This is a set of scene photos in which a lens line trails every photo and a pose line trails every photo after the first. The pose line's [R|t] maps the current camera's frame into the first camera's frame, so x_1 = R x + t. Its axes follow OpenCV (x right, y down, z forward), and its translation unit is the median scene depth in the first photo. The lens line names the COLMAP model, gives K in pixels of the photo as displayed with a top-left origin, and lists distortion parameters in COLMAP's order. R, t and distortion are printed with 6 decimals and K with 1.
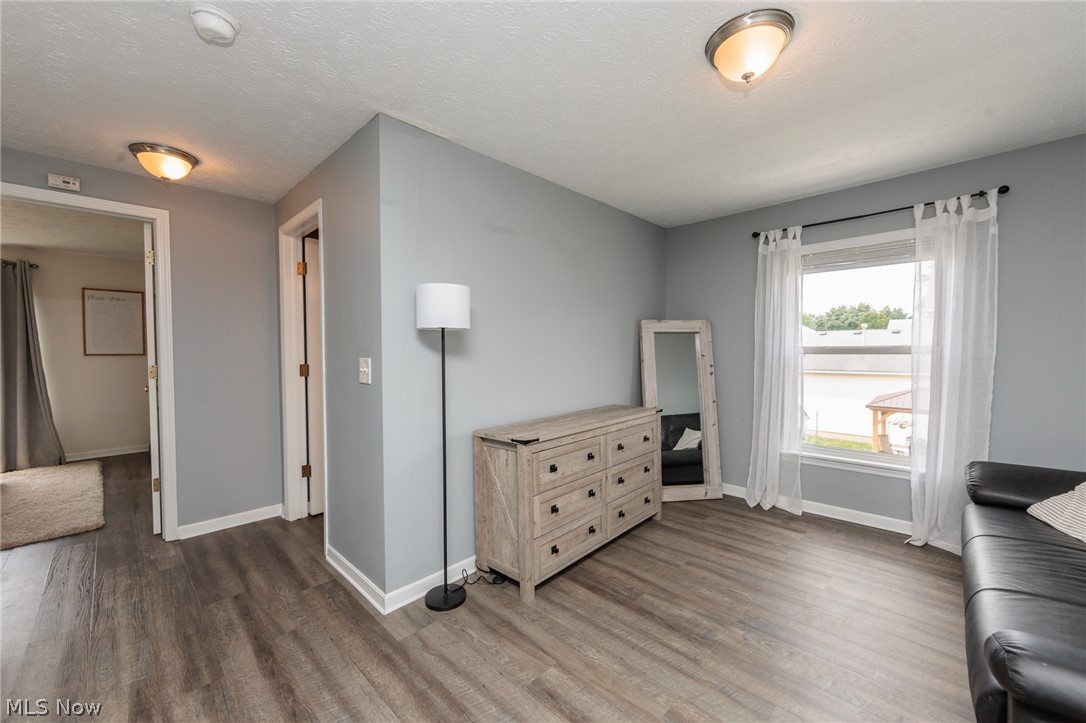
lens RADIAL K [[424.6, 0, 546.2], [0, 424.6, 361.4], [0, 0, 1]] dist [-0.000355, -0.000296]
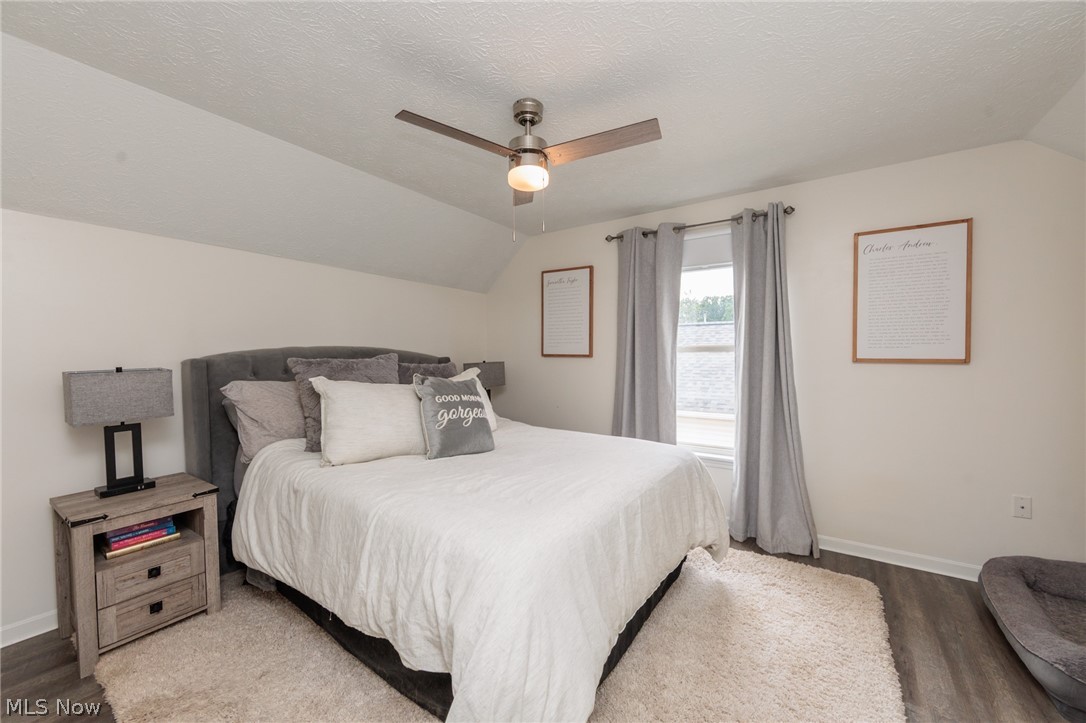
lens RADIAL K [[424.6, 0, 546.2], [0, 424.6, 361.4], [0, 0, 1]] dist [-0.000355, -0.000296]
pose [[0.169964, 0.028914, -0.985026, -0.995227], [-0.021993, 0.999432, 0.025542, -0.030821], [0.985205, 0.017323, 0.170503, 0.838053]]
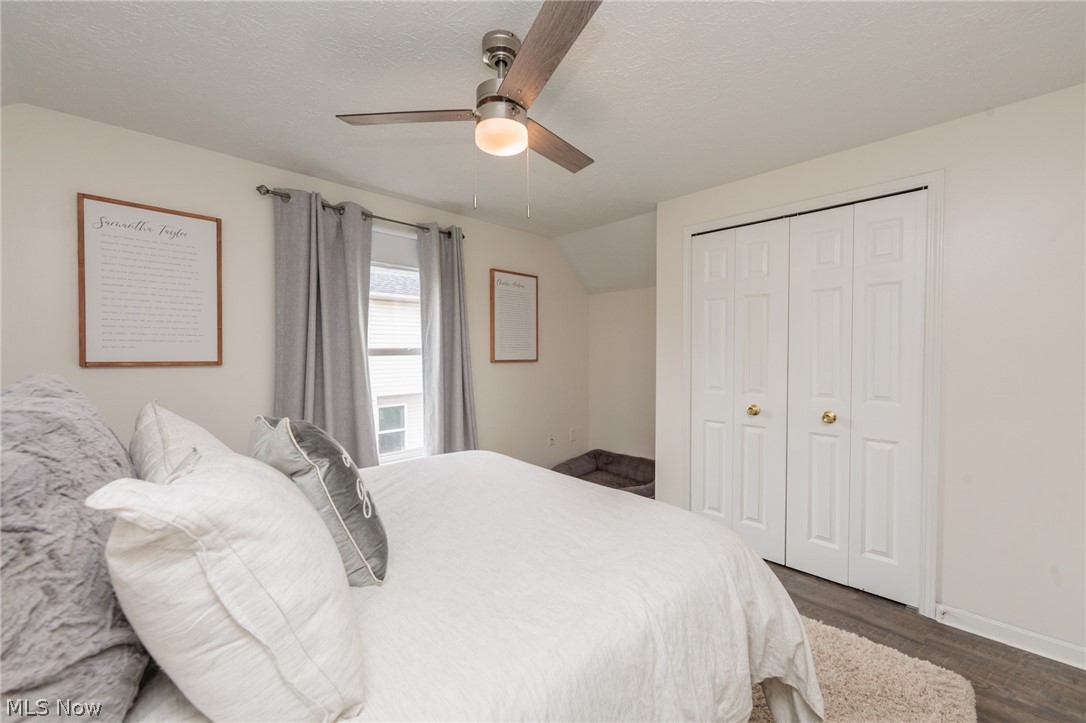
lens RADIAL K [[424.6, 0, 546.2], [0, 424.6, 361.4], [0, 0, 1]] dist [-0.000355, -0.000296]
pose [[0.999946, 0.003249, -0.009887, -1.560202], [-0.003263, 0.999994, -0.001446, -0.023337], [0.009882, 0.001478, 0.999950, 0.435282]]
